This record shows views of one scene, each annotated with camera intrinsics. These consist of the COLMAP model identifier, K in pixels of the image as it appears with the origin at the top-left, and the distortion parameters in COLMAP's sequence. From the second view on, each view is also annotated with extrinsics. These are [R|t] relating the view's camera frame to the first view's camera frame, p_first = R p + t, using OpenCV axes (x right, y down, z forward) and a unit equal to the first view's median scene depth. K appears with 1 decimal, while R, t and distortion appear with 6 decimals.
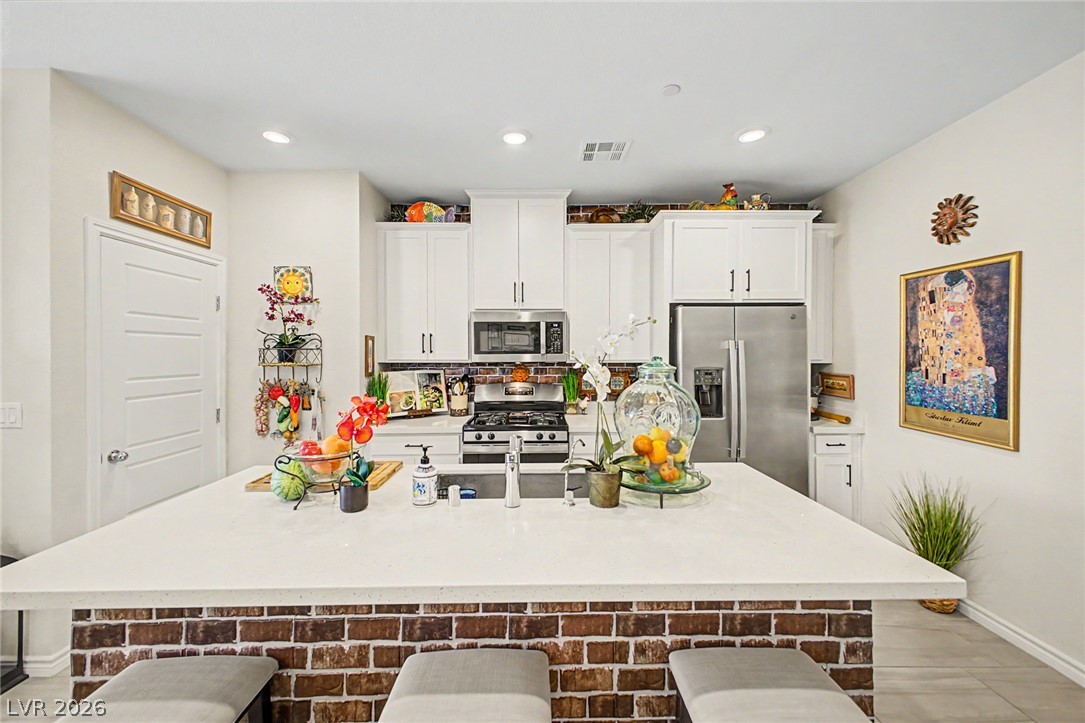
lens RADIAL K [[426.9, 0, 542.9], [0, 426.9, 357.0], [0, 0, 1]] dist [0.017180, -0.005825]
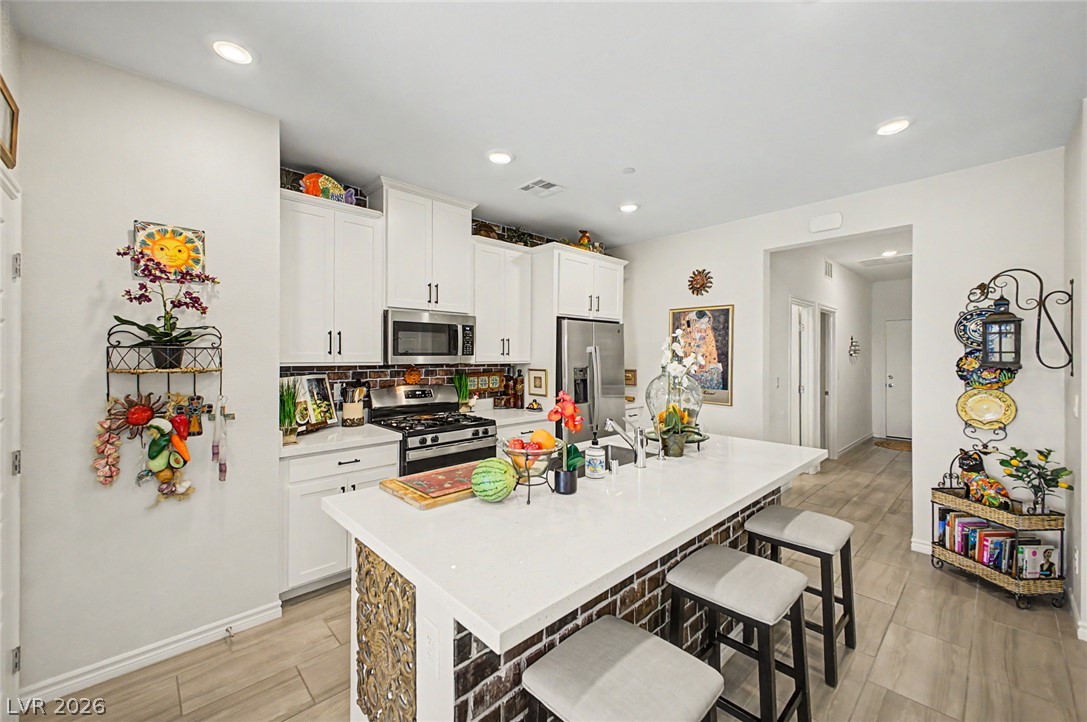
lens RADIAL K [[427.7, 0, 543.9], [0, 427.7, 356.5], [0, 0, 1]] dist [0.017180, -0.005825]
pose [[0.735617, 0.001758, 0.677395, -0.605899], [0.002505, 0.999983, -0.005315, 0.000866], [-0.677393, 0.005607, 0.735600, 0.099190]]
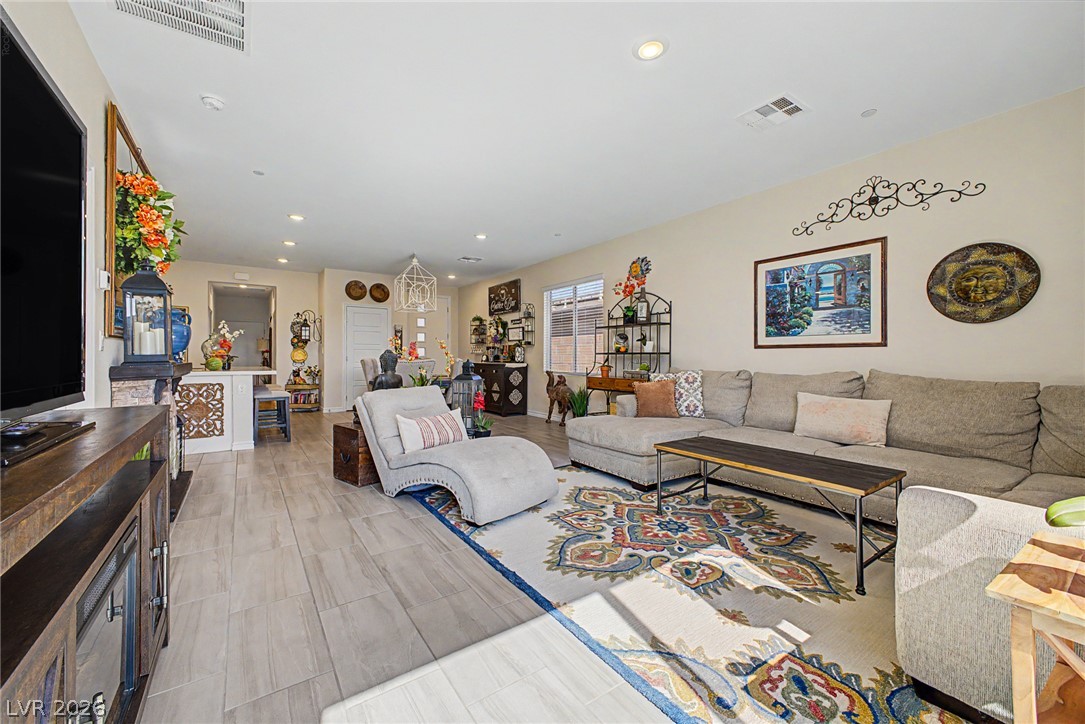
lens RADIAL K [[432.1, 0, 547.4], [0, 432.1, 353.8], [0, 0, 1]] dist [0.002893, -0.000621]
pose [[-0.564232, 0.006363, 0.825592, -2.457099], [0.004522, 0.999979, -0.004616, 0.121373], [-0.825604, 0.001129, -0.564249, 0.395505]]
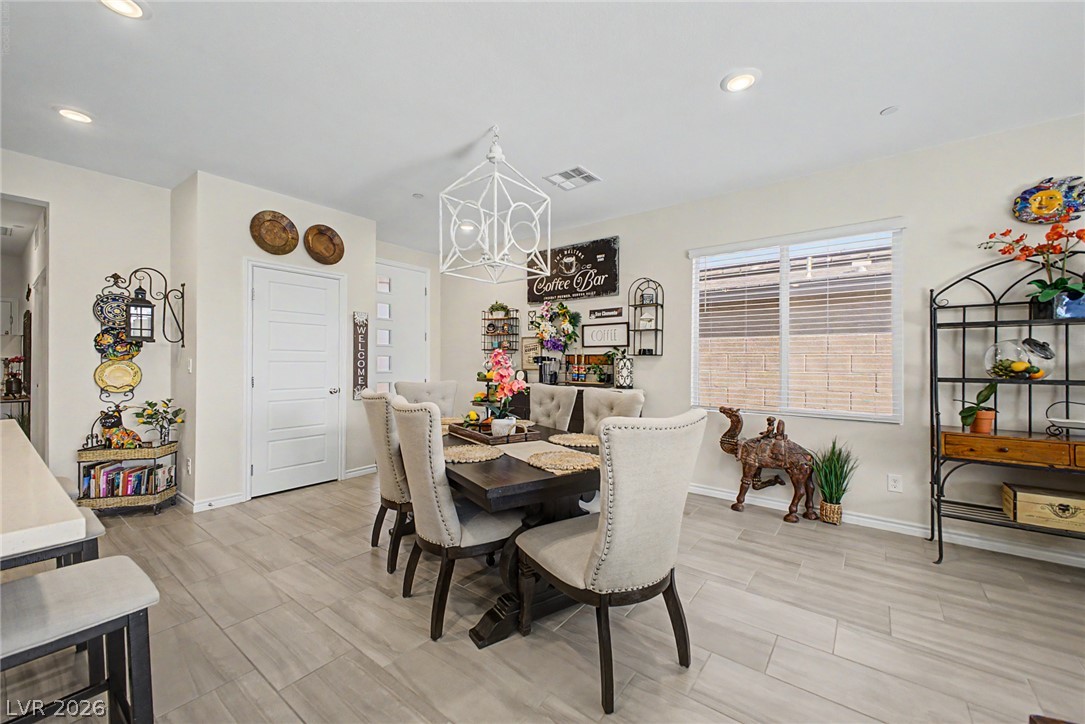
lens RADIAL K [[426.9, 0, 542.9], [0, 426.9, 357.5], [0, 0, 1]] dist [0.017180, -0.005825]
pose [[-0.785803, -0.000215, 0.618477, -0.873981], [-0.000006, 1.000000, 0.000341, 0.062735], [-0.618477, 0.000265, -0.785803, 0.351701]]
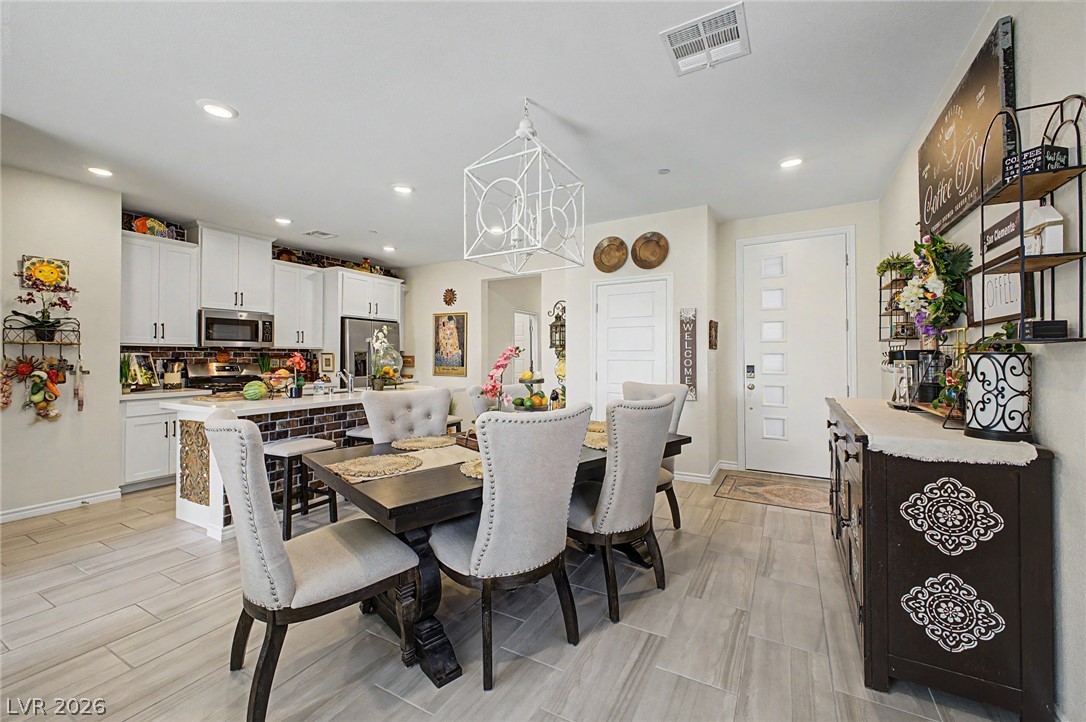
lens RADIAL K [[432.5, 0, 547.9], [0, 432.5, 352.8], [0, 0, 1]] dist [0.002893, -0.000621]
pose [[0.490820, 0.010290, 0.871200, -0.923100], [0.007690, 0.999840, -0.016141, 0.070866], [-0.871227, 0.014622, 0.490663, -0.722828]]
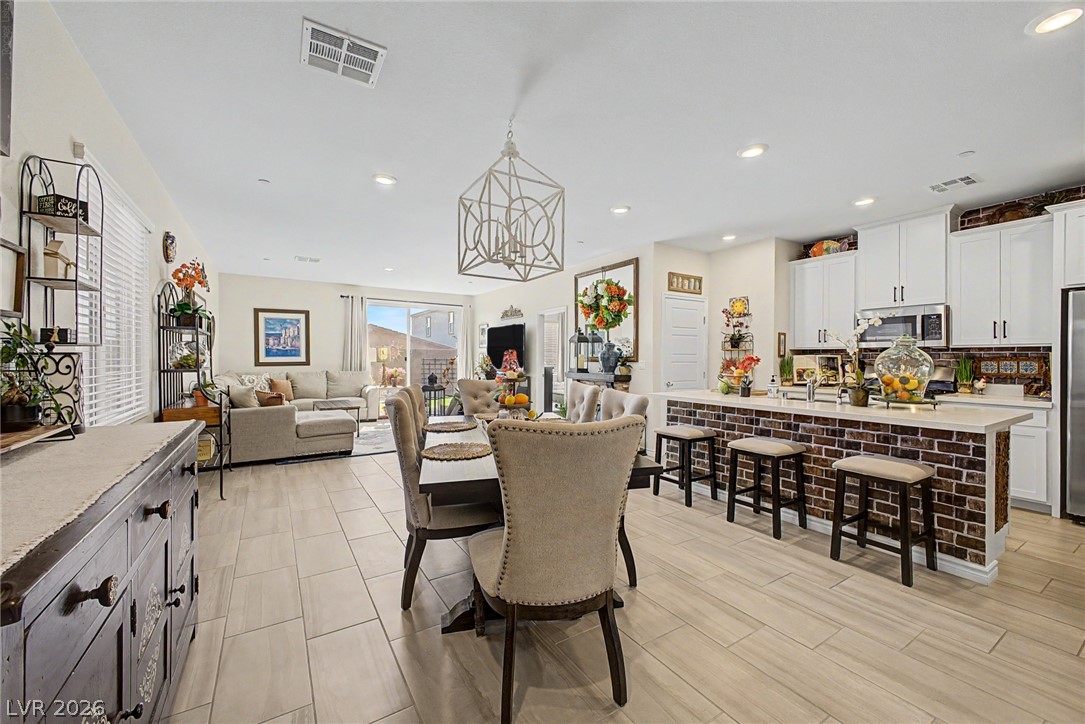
lens RADIAL K [[426.9, 0, 542.9], [0, 426.9, 357.5], [0, 0, 1]] dist [0.017180, -0.005825]
pose [[0.524586, 0.003510, -0.851350, 0.554511], [-0.010911, 0.999937, -0.002601, 0.064643], [0.851287, 0.010653, 0.524592, -0.695648]]
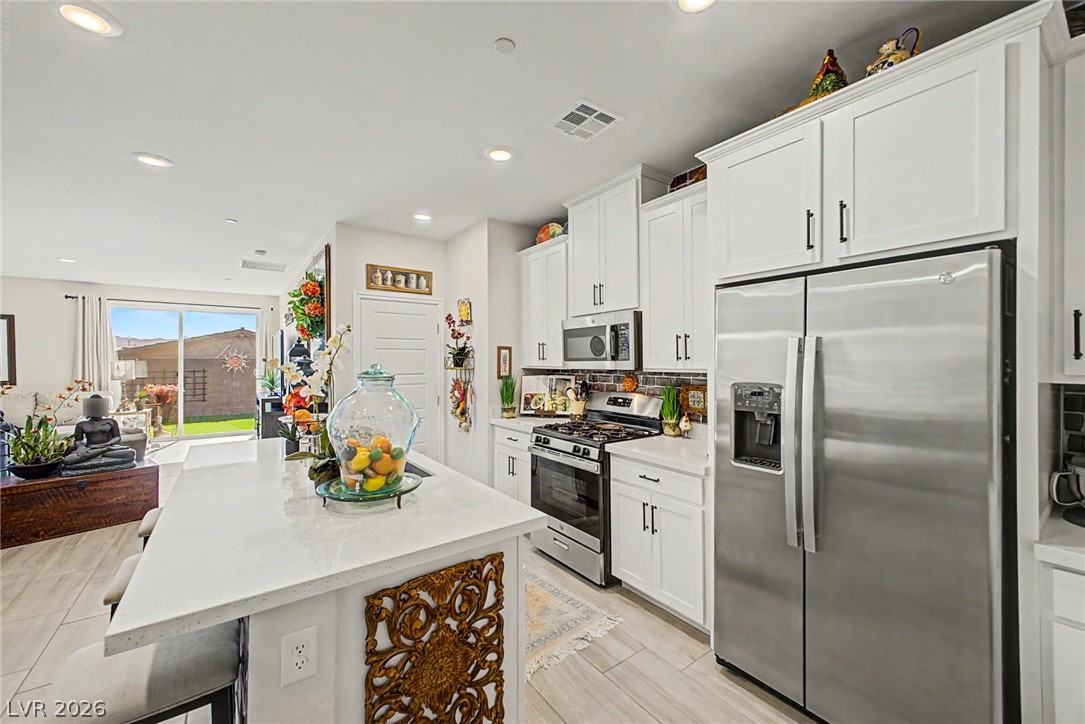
lens RADIAL K [[426.9, 0, 542.9], [0, 426.9, 357.5], [0, 0, 1]] dist [0.017180, -0.005825]
pose [[0.575848, -0.005656, -0.817537, 0.712090], [-0.004184, 0.999943, -0.009865, -0.004829], [0.817546, 0.009101, 0.575791, 0.402914]]
